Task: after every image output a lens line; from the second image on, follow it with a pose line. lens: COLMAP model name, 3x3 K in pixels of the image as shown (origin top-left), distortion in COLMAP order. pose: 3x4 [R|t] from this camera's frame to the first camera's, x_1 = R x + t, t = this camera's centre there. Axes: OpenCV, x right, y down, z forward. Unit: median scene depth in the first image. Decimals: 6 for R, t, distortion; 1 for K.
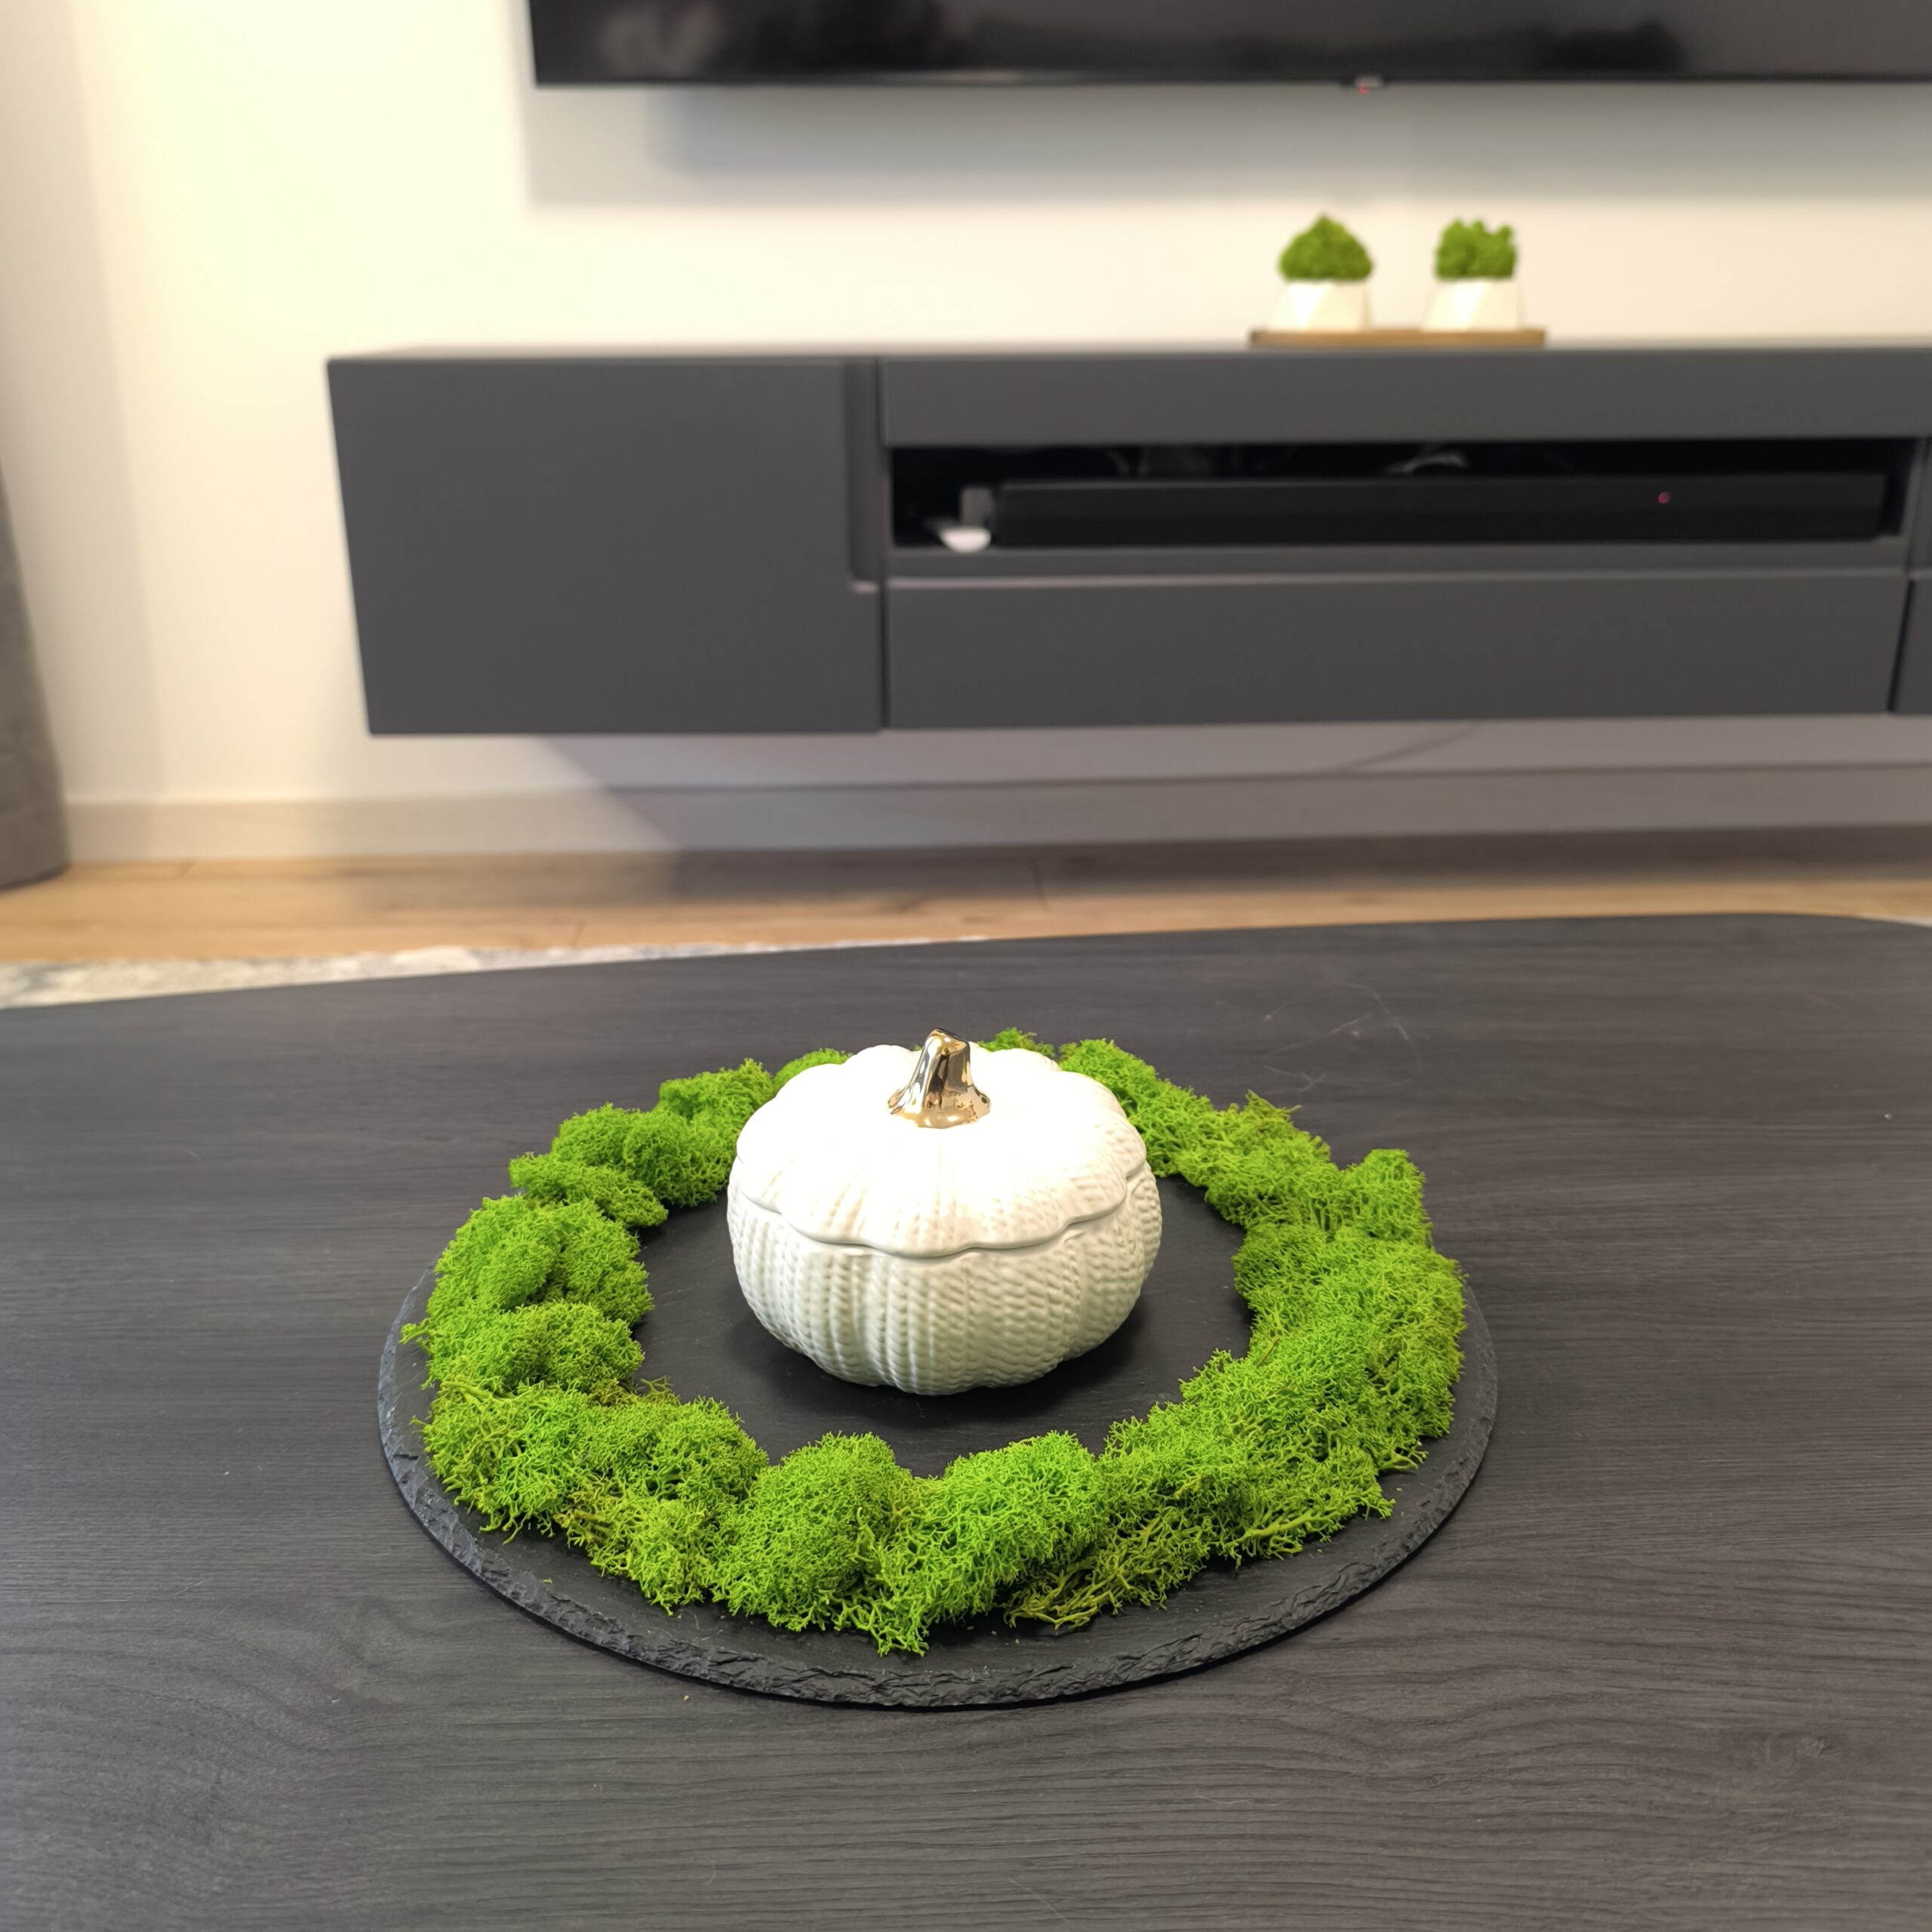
lens RADIAL K [[1797.2, 0, 946.5], [0, 1797.2, 959.3], [0, 0, 1]] dist [0.031182, -0.073370]
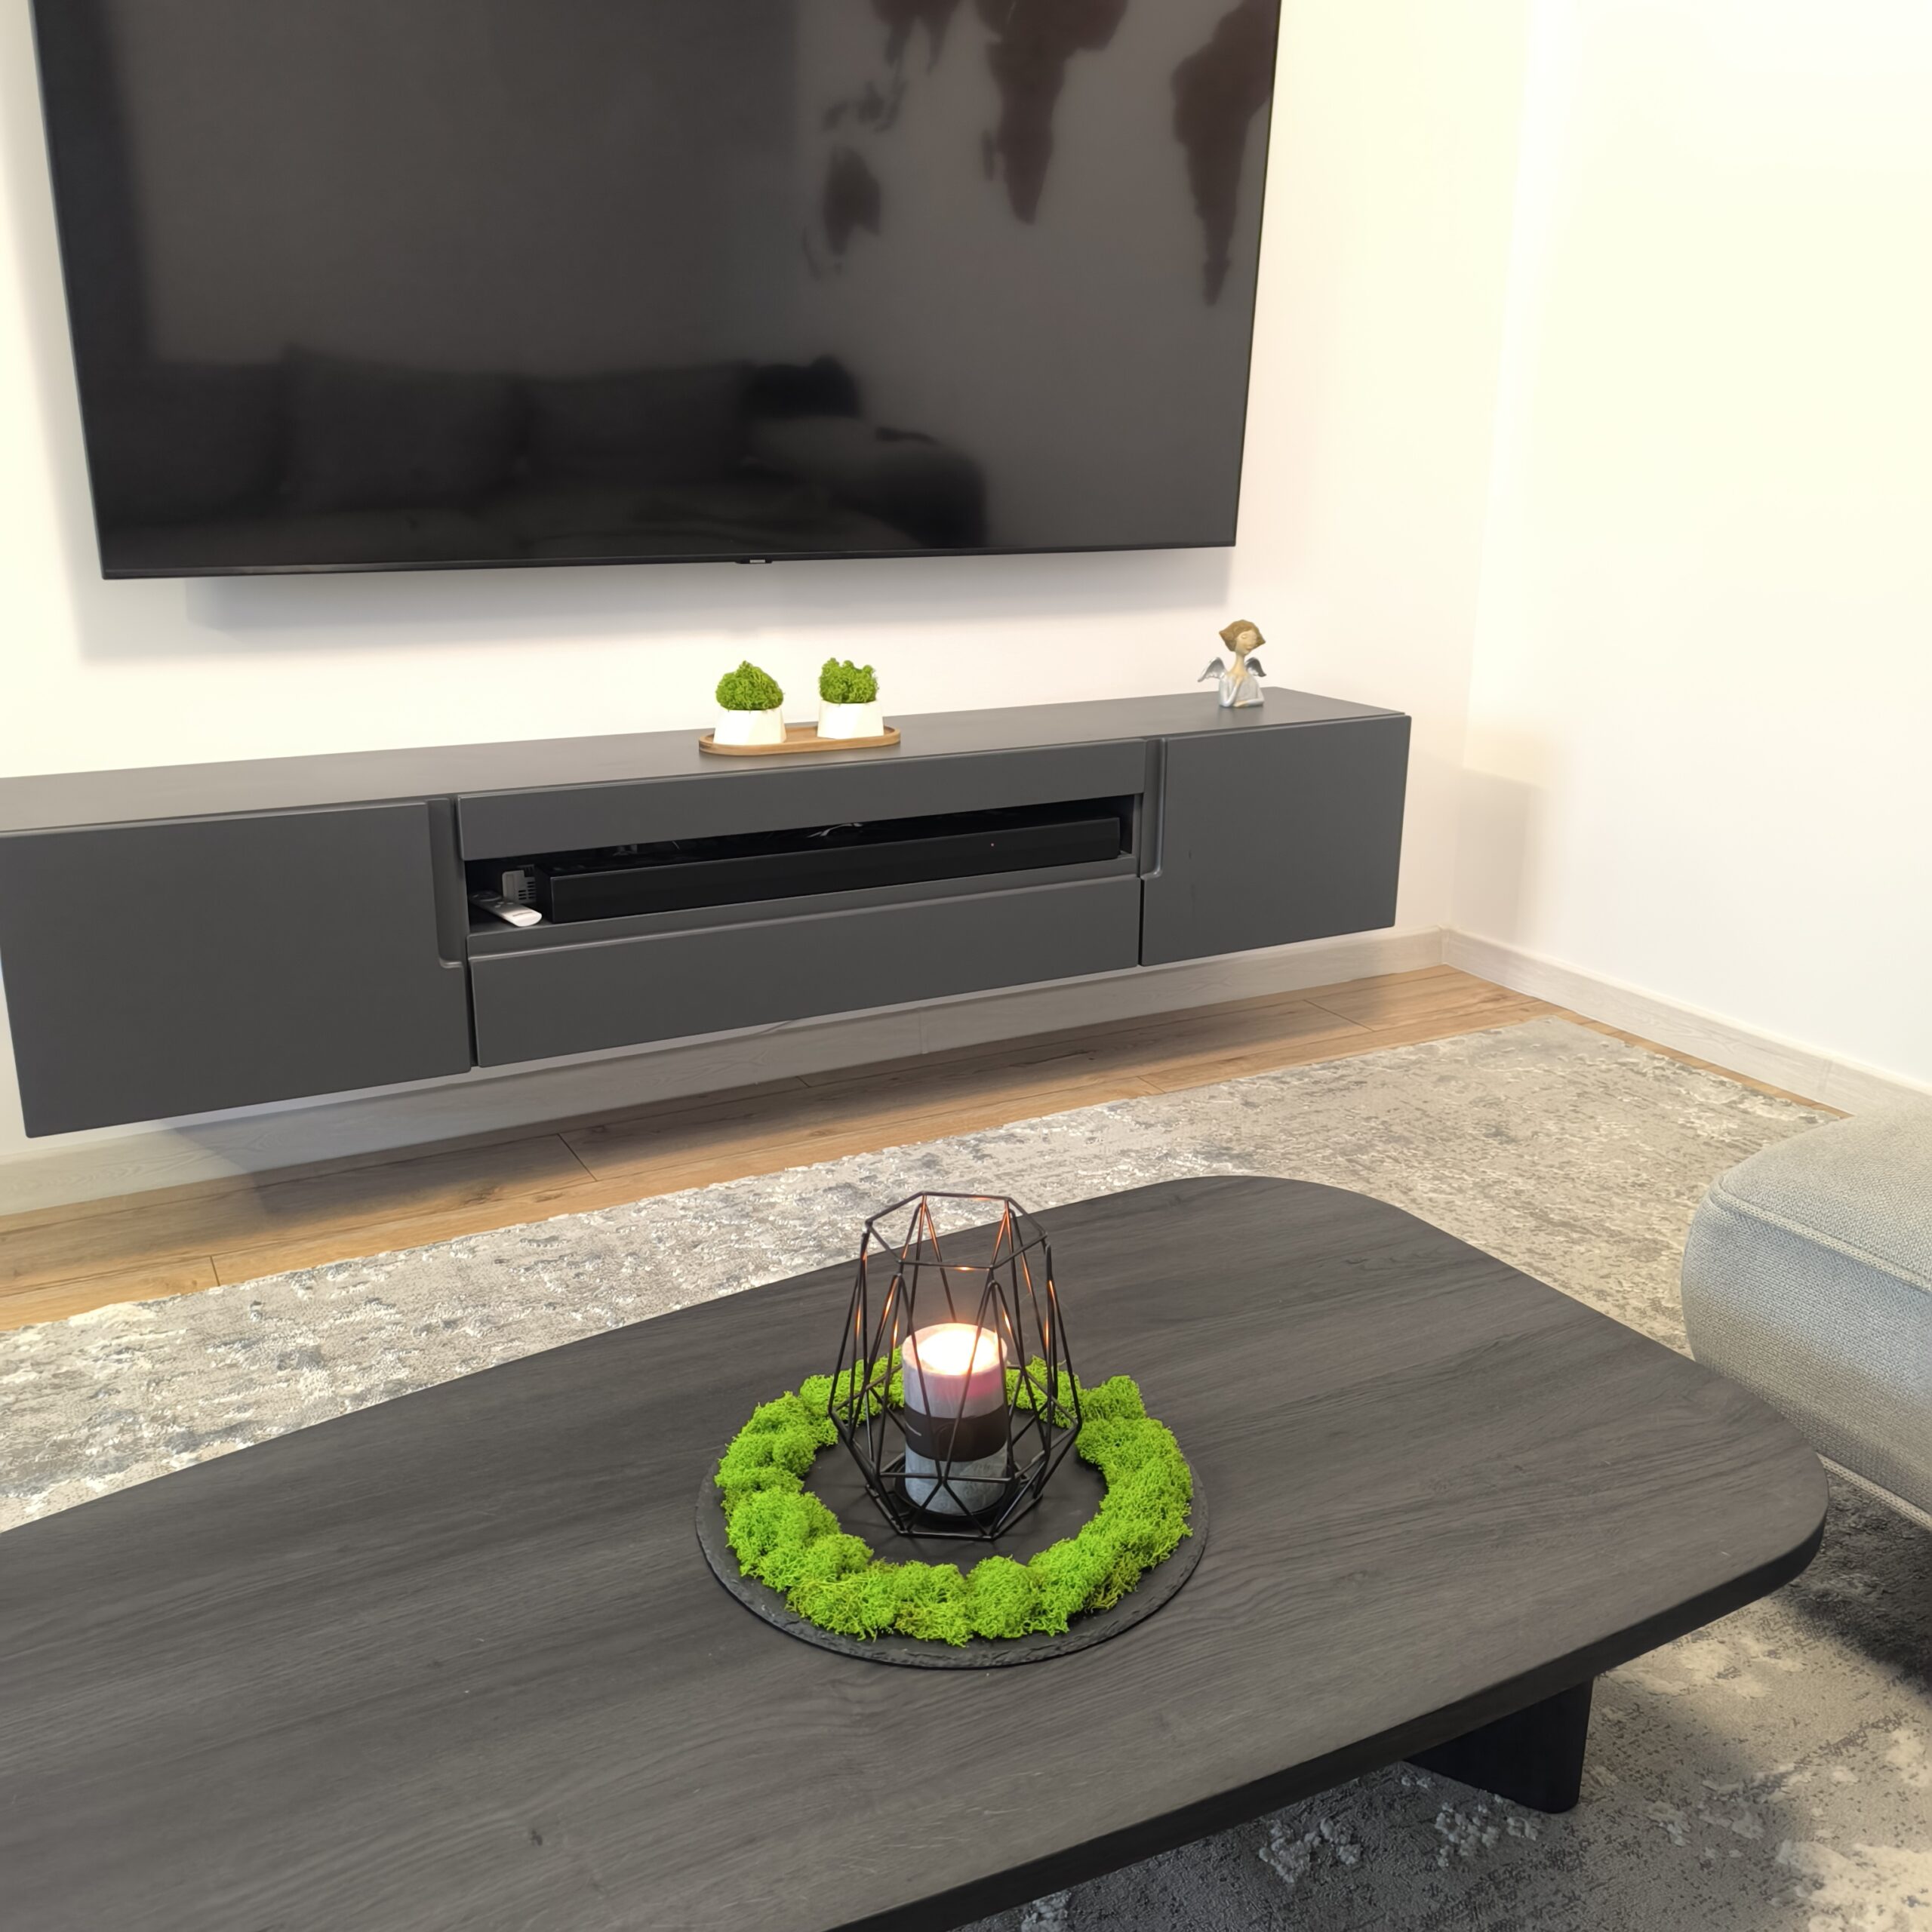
lens RADIAL K [[1797.2, 0, 946.5], [0, 1797.2, 959.3], [0, 0, 1]] dist [0.031182, -0.073370]
pose [[0.900209, -0.113168, 0.420497, -1.043067], [0.140425, 0.989496, -0.034323, -0.452853], [-0.412196, 0.089946, 0.906645, -1.220940]]
